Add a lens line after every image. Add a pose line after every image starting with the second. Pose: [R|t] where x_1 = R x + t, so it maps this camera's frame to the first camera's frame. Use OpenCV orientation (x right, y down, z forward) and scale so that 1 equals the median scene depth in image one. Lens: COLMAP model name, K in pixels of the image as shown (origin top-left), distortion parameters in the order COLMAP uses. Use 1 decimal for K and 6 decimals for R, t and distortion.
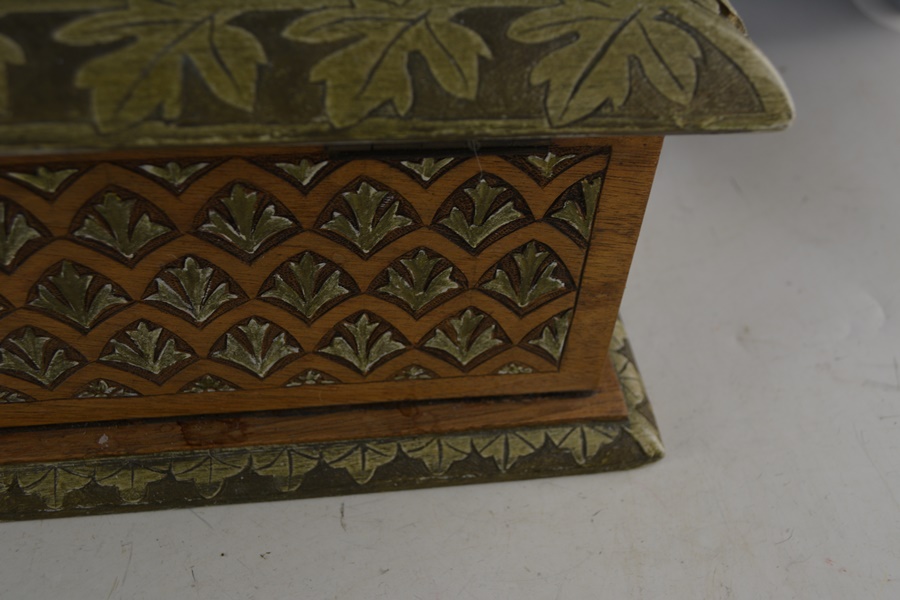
lens RADIAL K [[968.8, 0, 450.0], [0, 968.8, 300.0], [0, 0, 1]] dist [-0.064236, 0.007668]
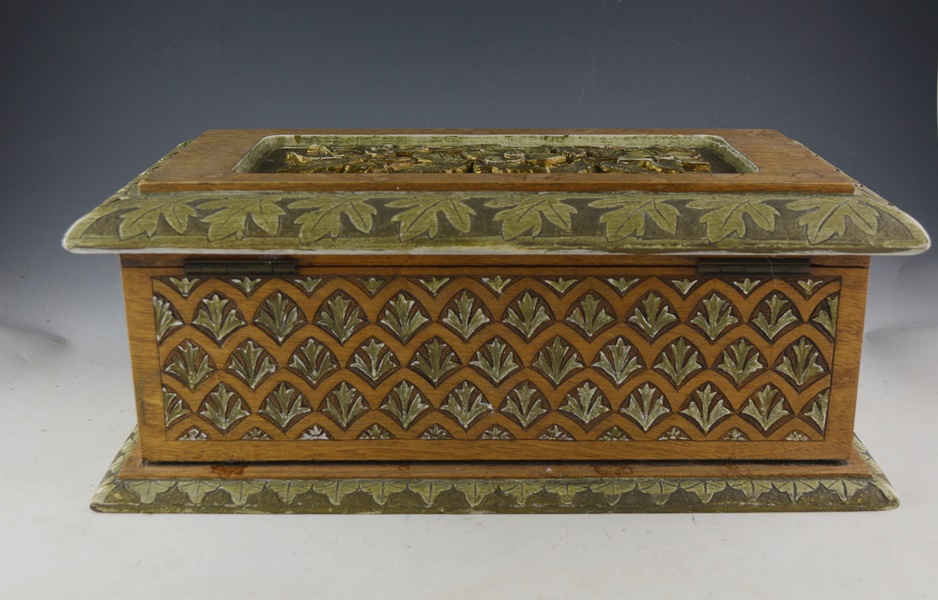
lens RADIAL K [[1201.0, 0, 469.0], [0, 1201.0, 300.0], [0, 0, 1]] dist [-0.030701, -0.016731]
pose [[0.988866, -0.022300, -0.147126, -0.206421], [-0.049620, 0.882703, -0.467304, 0.975753], [0.140289, 0.469401, 0.871769, -1.106270]]
